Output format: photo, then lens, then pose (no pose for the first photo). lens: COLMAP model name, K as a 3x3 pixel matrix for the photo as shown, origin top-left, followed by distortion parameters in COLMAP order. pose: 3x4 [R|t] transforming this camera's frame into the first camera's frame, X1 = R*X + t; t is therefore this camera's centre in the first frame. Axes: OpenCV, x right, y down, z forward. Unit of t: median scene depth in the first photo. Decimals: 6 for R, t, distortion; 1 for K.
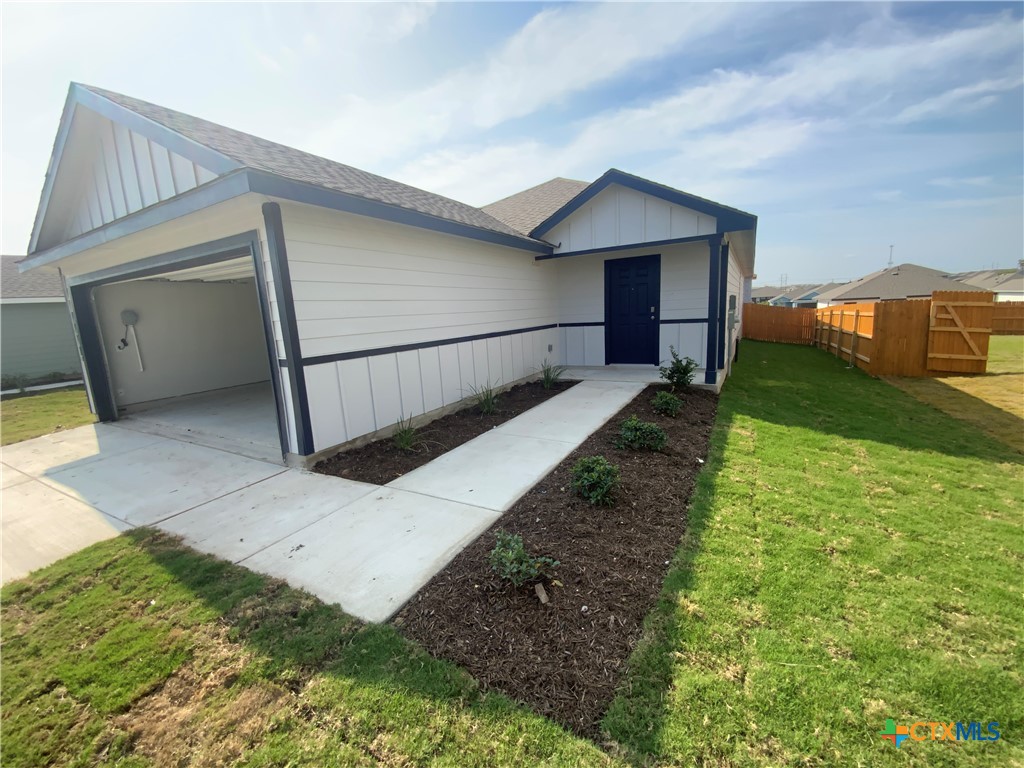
lens RADIAL K [[413.6, 0, 512.0], [0, 413.6, 384.0], [0, 0, 1]] dist [0.033040, -0.024410]
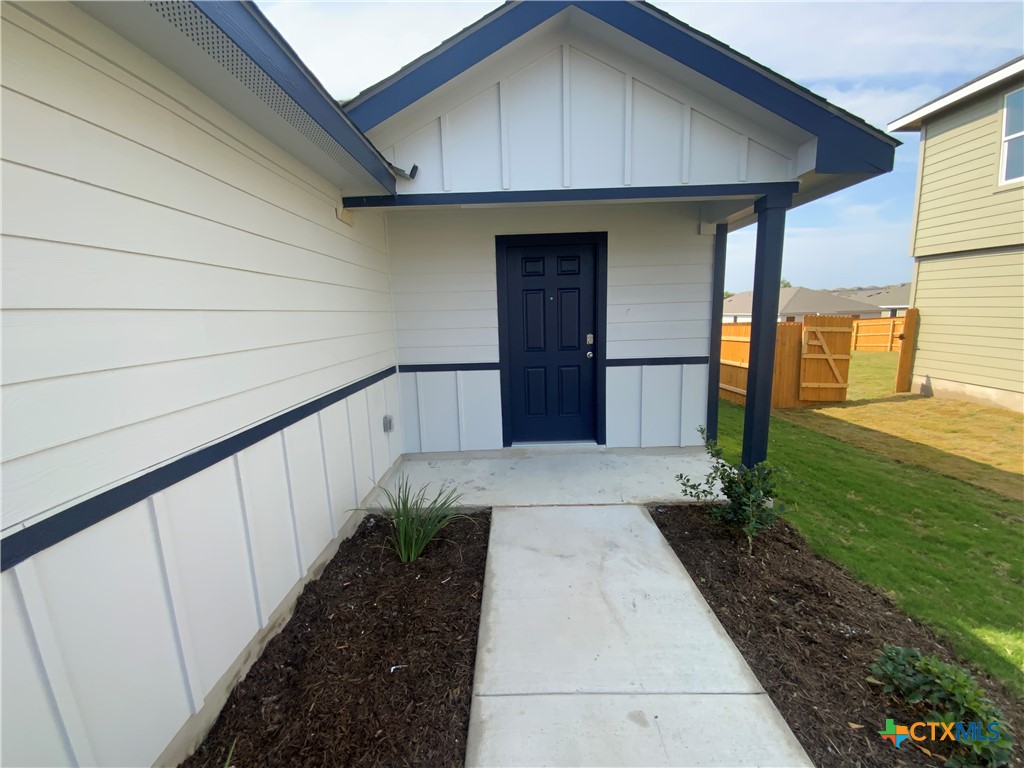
lens RADIAL K [[413.6, 0, 512.0], [0, 413.6, 384.0], [0, 0, 1]] dist [0.033040, -0.024410]
pose [[0.878927, -0.053214, 0.473978, 0.003092], [0.065846, 0.997779, -0.010081, -0.113548], [-0.472389, 0.040069, 0.880479, 0.540841]]
